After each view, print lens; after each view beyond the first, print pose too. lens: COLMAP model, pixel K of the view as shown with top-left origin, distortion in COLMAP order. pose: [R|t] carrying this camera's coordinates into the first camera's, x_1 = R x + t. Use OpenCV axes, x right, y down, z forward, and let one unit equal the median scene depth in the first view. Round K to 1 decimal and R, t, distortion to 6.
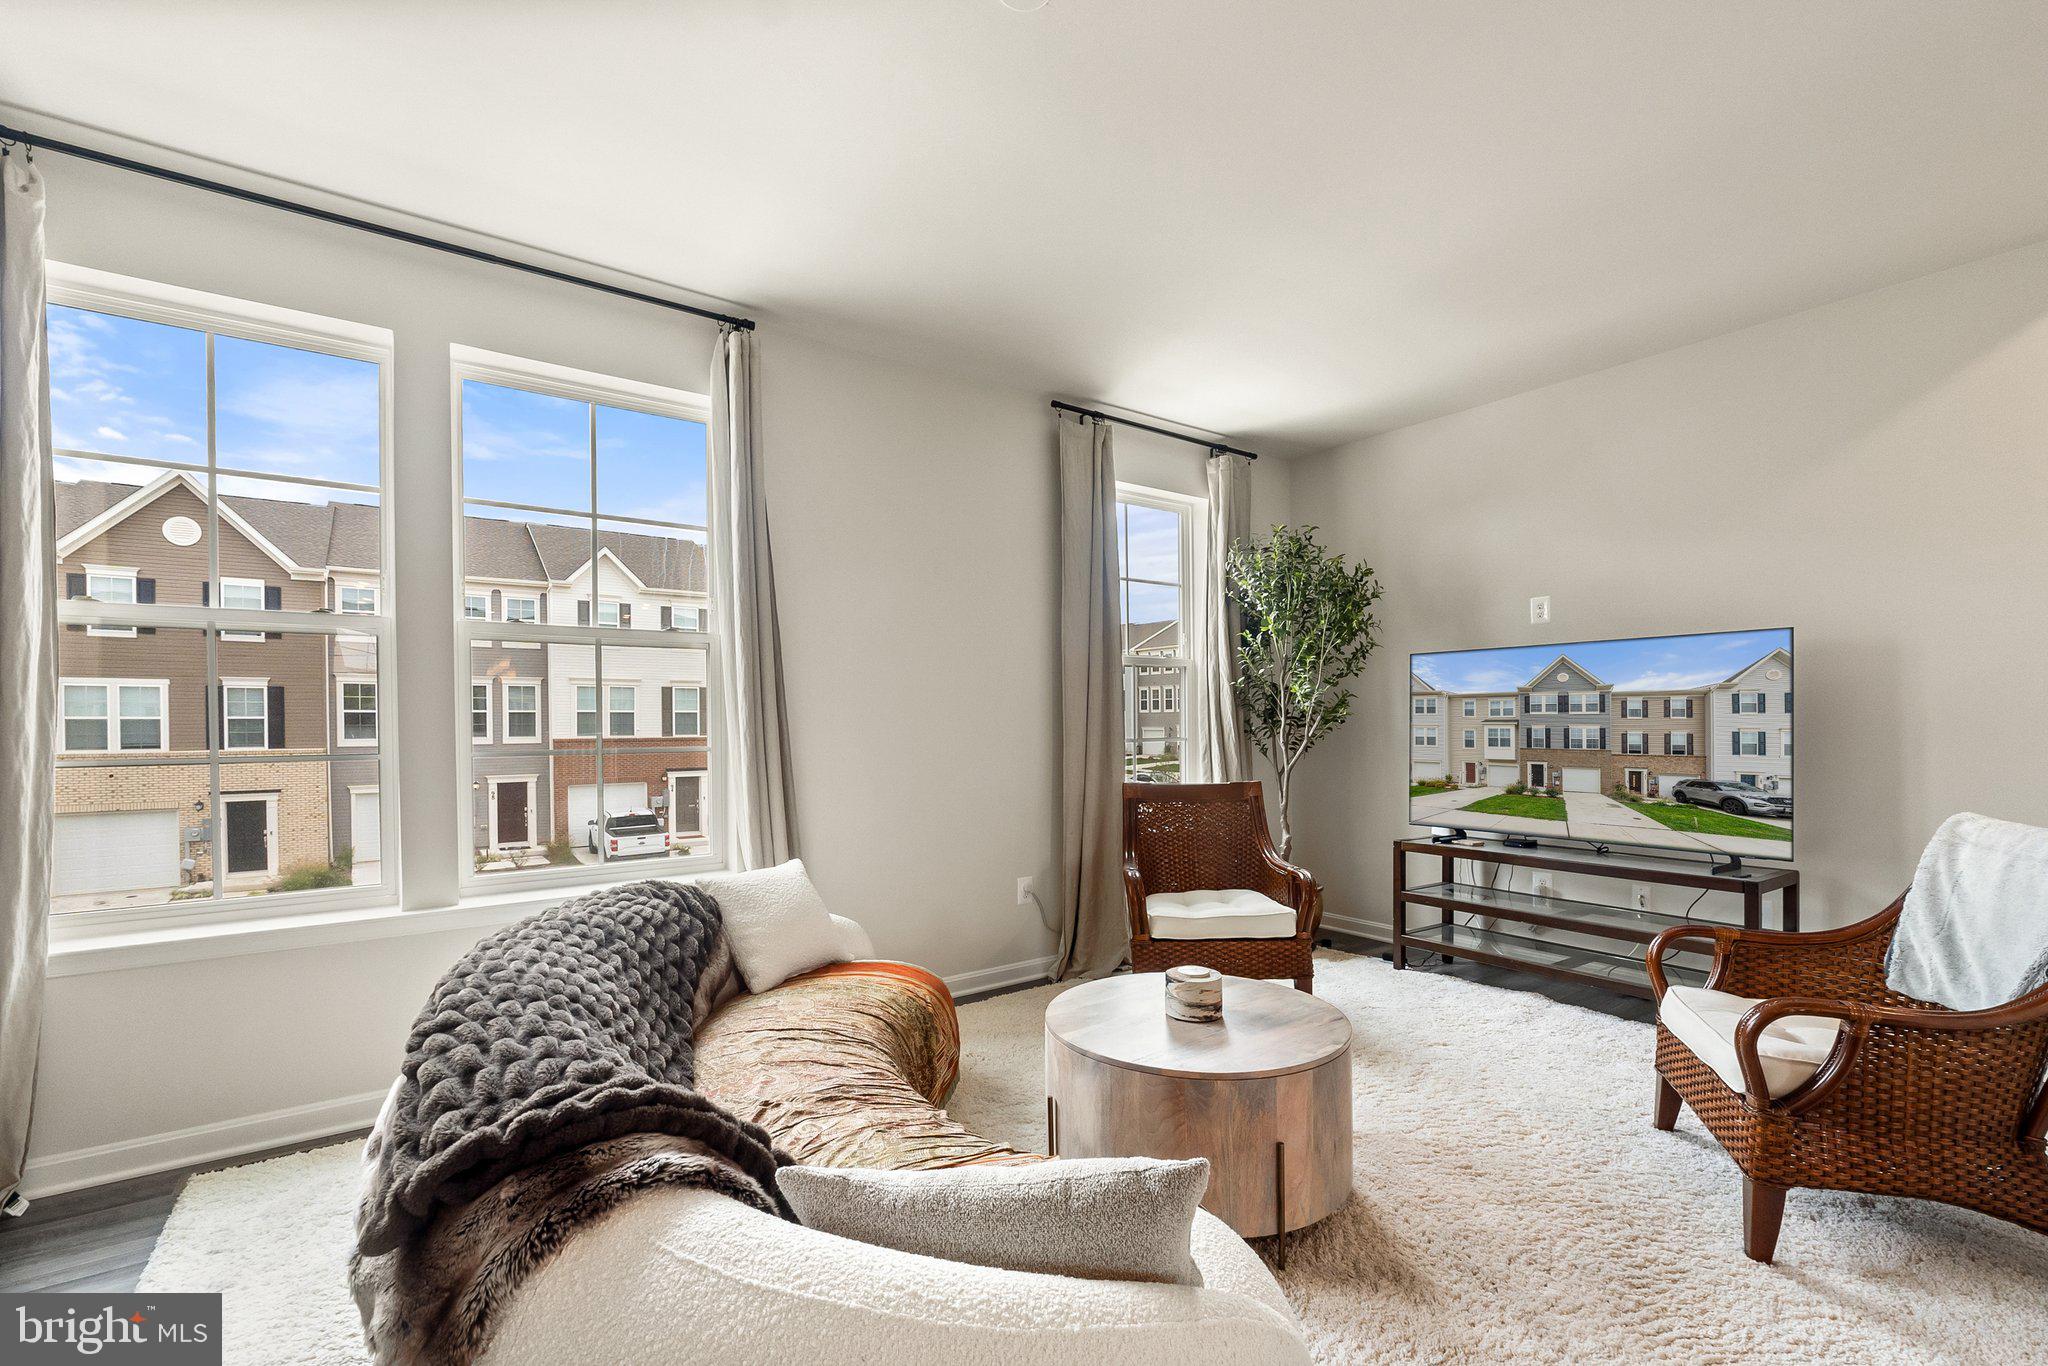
lens RADIAL K [[861.2, 0, 982.3], [0, 861.2, 749.8], [0, 0, 1]] dist [-0.001688, -0.000232]
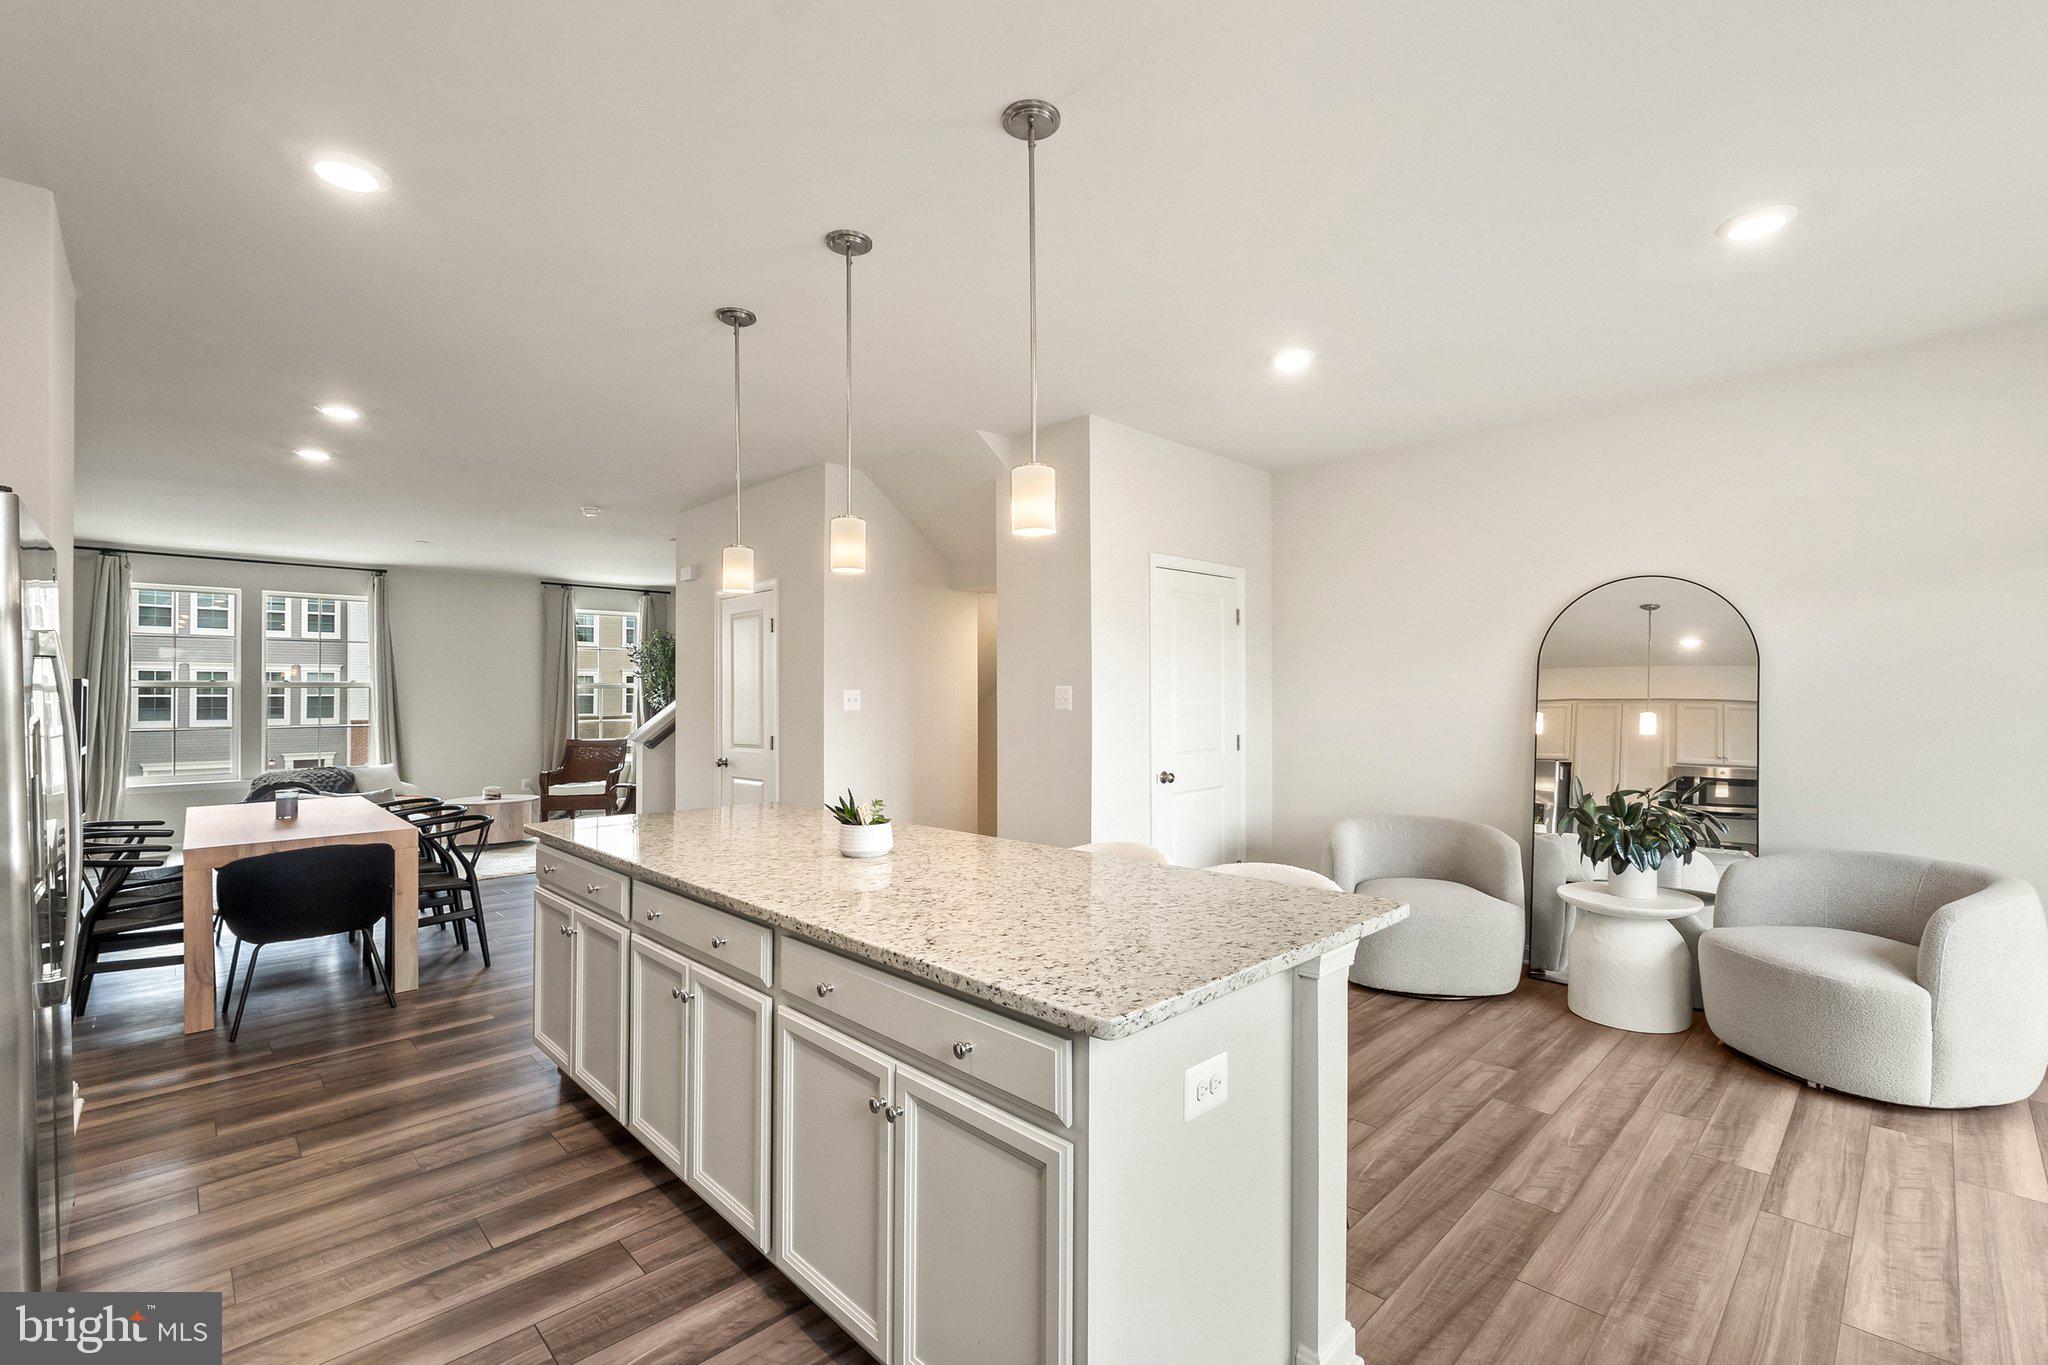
lens RADIAL K [[872.3, 0, 1008.9], [0, 872.3, 693.0], [0, 0, 1]] dist [-0.002054, -0.000160]
pose [[0.985810, 0.001269, 0.167861, 1.032287], [0.005585, 0.999170, -0.040355, 0.015527], [-0.167773, 0.040720, 0.984984, -1.733151]]
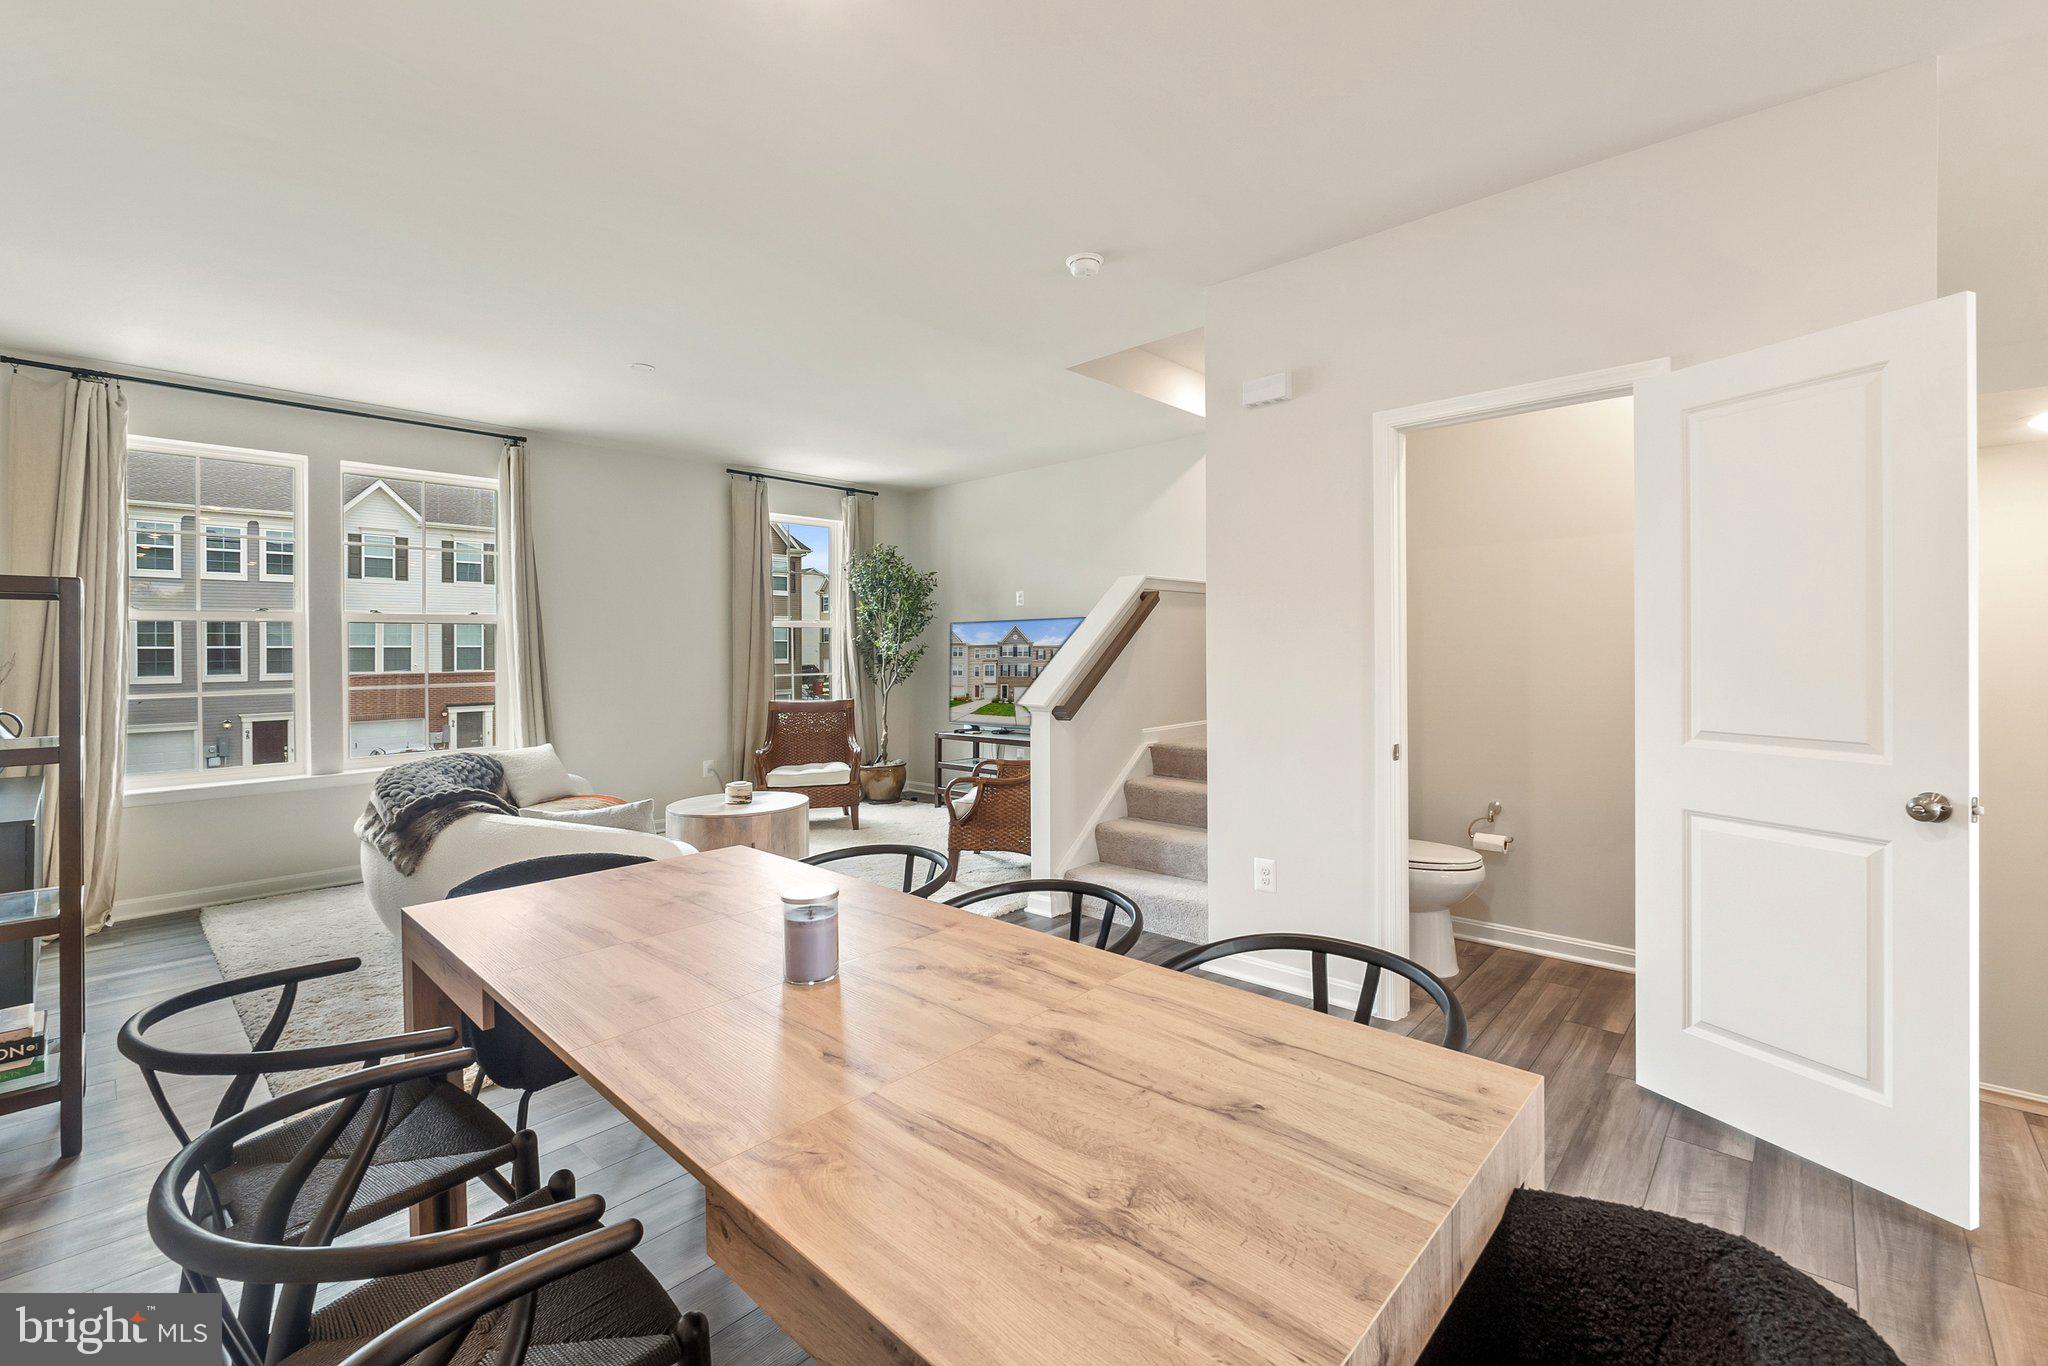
lens RADIAL K [[859.9, 0, 979.7], [0, 859.9, 652.0], [0, 0, 1]] dist [-0.000697, -0.000221]
pose [[0.978535, -0.006000, 0.205995, 0.231679], [0.012563, 0.999454, -0.030569, 0.000972], [-0.205699, 0.032501, 0.978075, -0.744473]]
